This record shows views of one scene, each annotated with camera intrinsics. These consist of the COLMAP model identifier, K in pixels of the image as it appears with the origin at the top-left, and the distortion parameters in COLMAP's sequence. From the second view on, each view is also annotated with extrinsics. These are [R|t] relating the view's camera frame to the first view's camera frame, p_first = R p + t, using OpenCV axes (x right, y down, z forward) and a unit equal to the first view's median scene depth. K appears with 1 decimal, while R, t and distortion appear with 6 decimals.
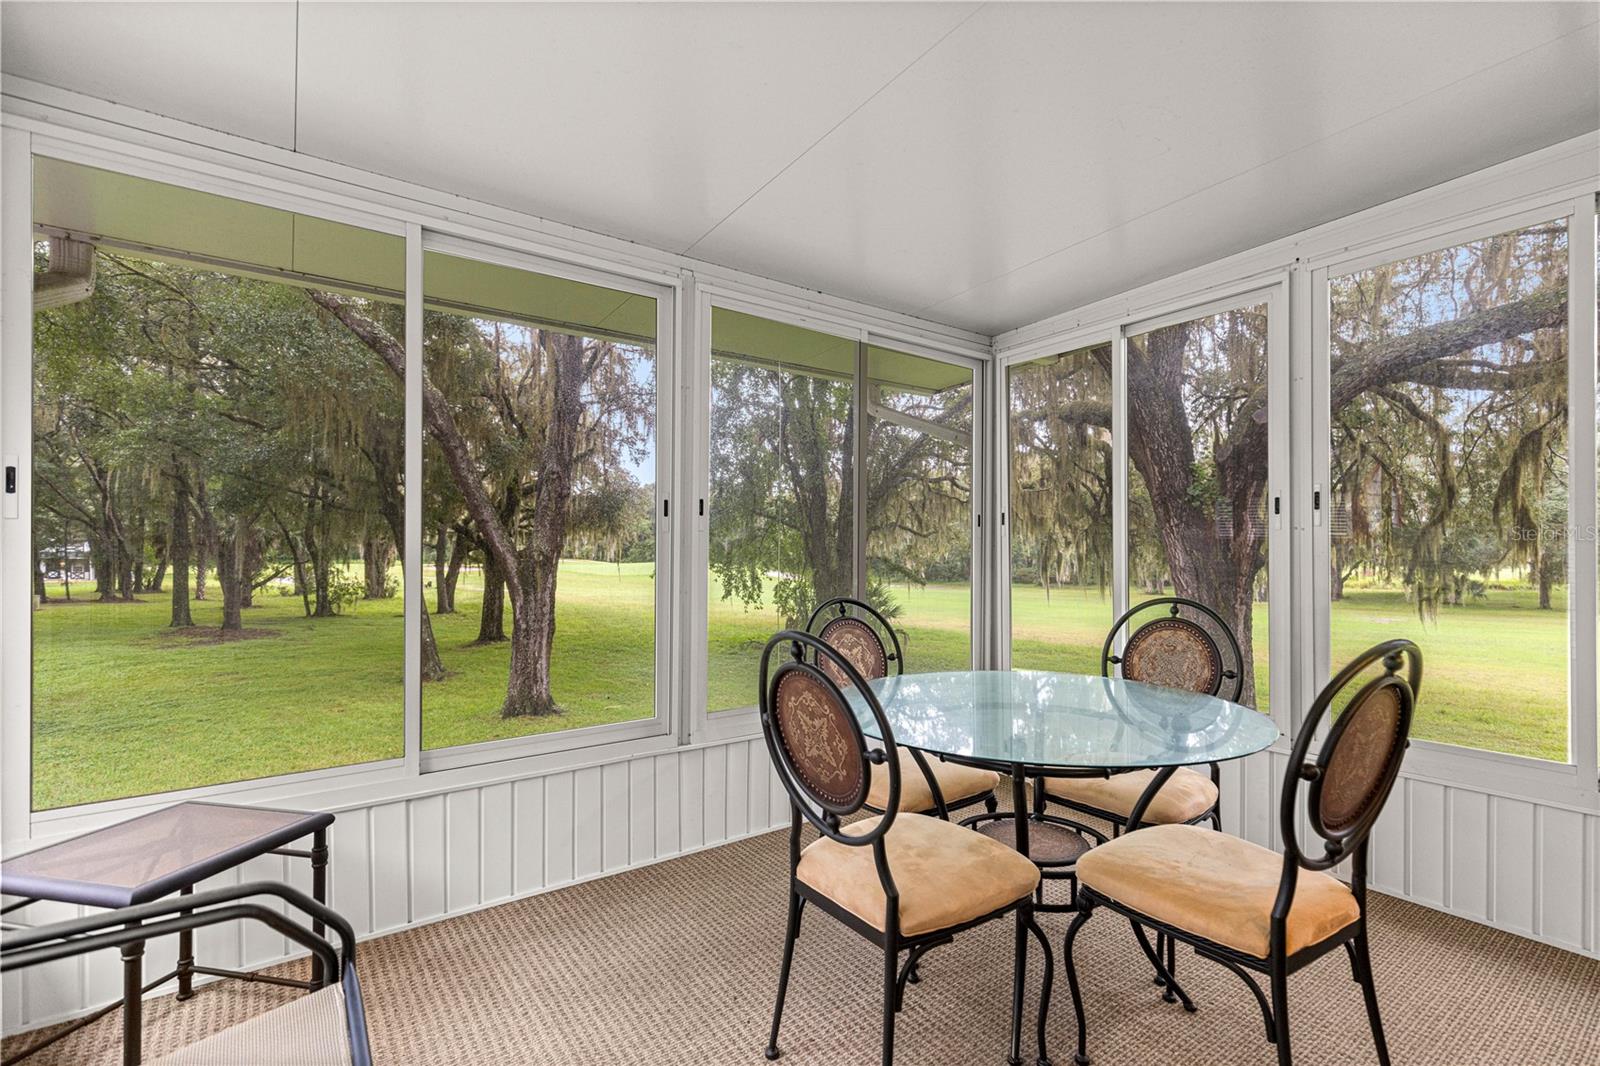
lens RADIAL K [[726.7, 0, 796.8], [0, 726.7, 560.7], [0, 0, 1]] dist [0.011313, -0.004094]
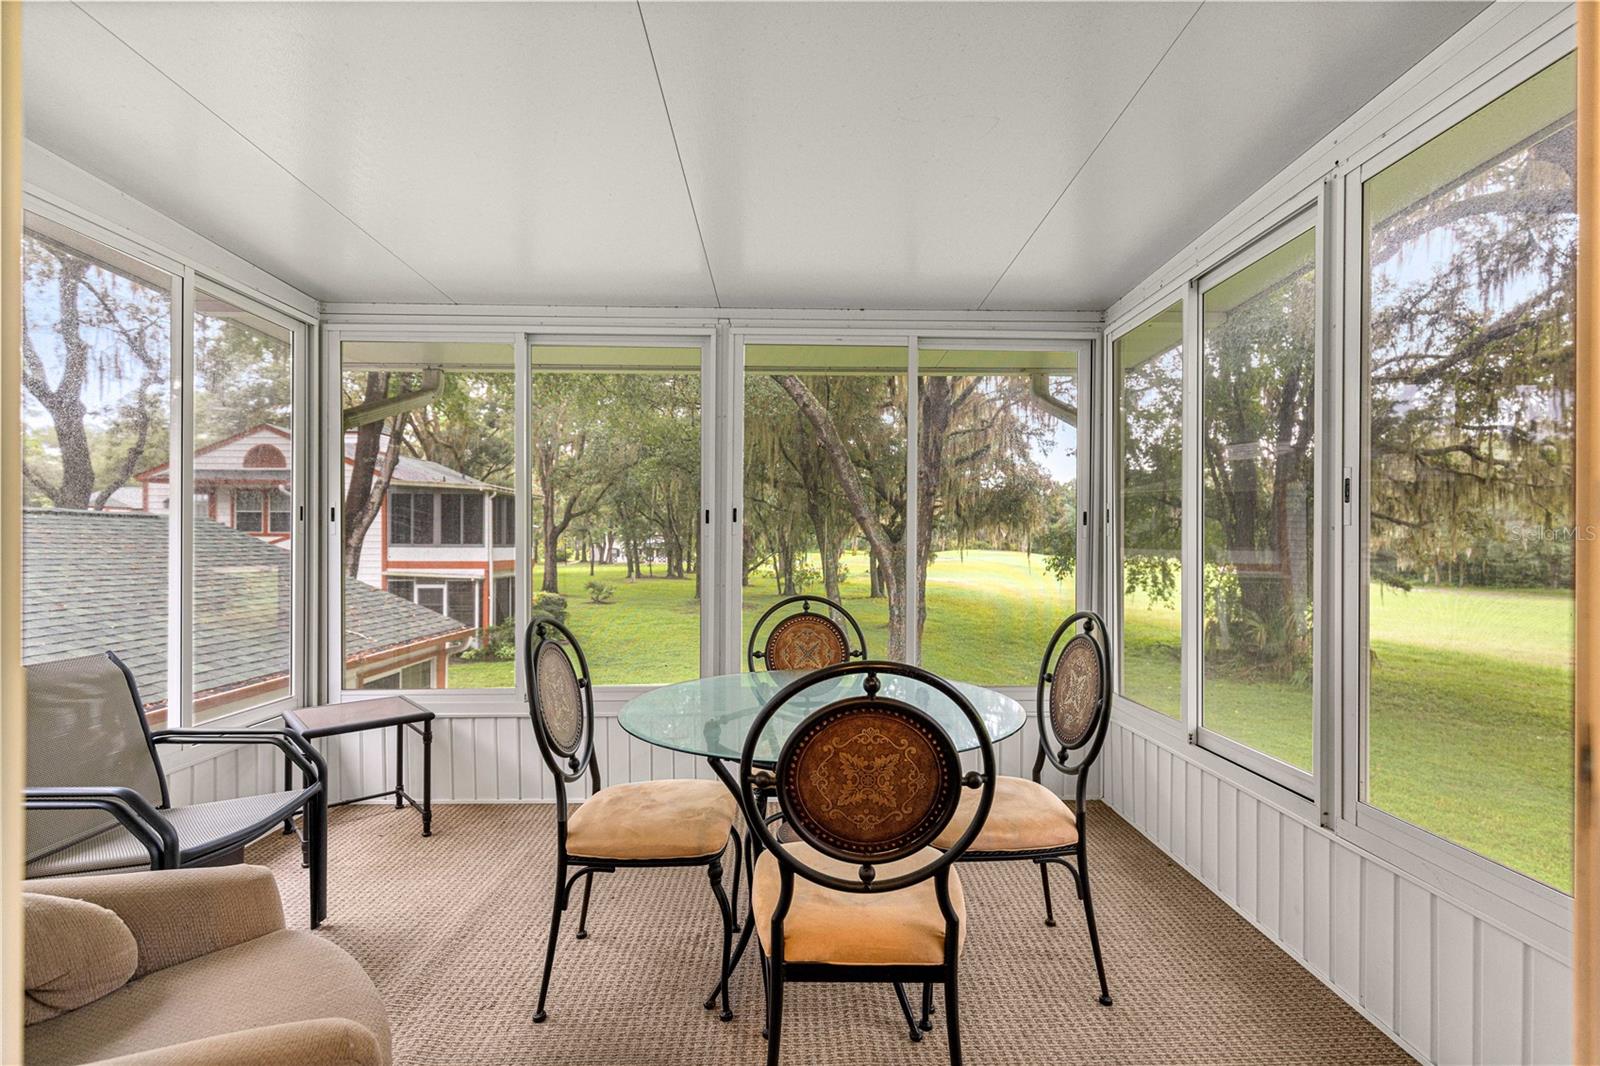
lens RADIAL K [[726.7, 0, 821.3], [0, 726.7, 548.4], [0, 0, 1]] dist [0.011313, -0.004094]
pose [[0.822704, 0.007021, -0.568427, 0.102992], [-0.009668, 0.999952, -0.001642, -0.002587], [0.568388, 0.006847, 0.822732, 0.015162]]
